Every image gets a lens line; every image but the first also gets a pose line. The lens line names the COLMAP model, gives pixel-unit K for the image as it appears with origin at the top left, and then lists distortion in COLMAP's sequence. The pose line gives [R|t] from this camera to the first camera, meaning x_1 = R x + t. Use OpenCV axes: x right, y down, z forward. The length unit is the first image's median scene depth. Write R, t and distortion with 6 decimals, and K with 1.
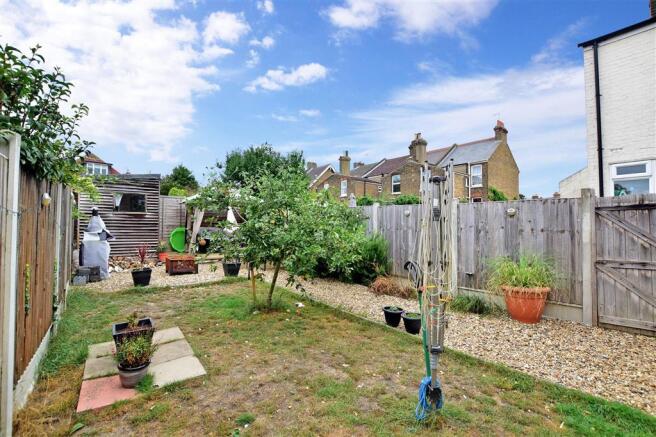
lens RADIAL K [[291.5, 0, 324.8], [0, 291.5, 219.2], [0, 0, 1]] dist [0.001146, 0.000239]
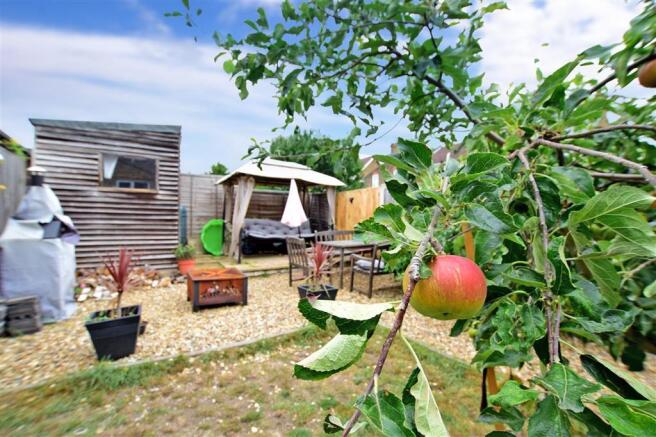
lens RADIAL K [[291.5, 0, 330.1], [0, 291.5, 221.1], [0, 0, 1]] dist [0.001146, 0.000239]
pose [[0.995528, -0.000207, -0.094472, -0.231942], [0.001712, 0.999873, 0.015854, 0.031836], [0.094456, -0.015945, 0.995401, 0.487020]]
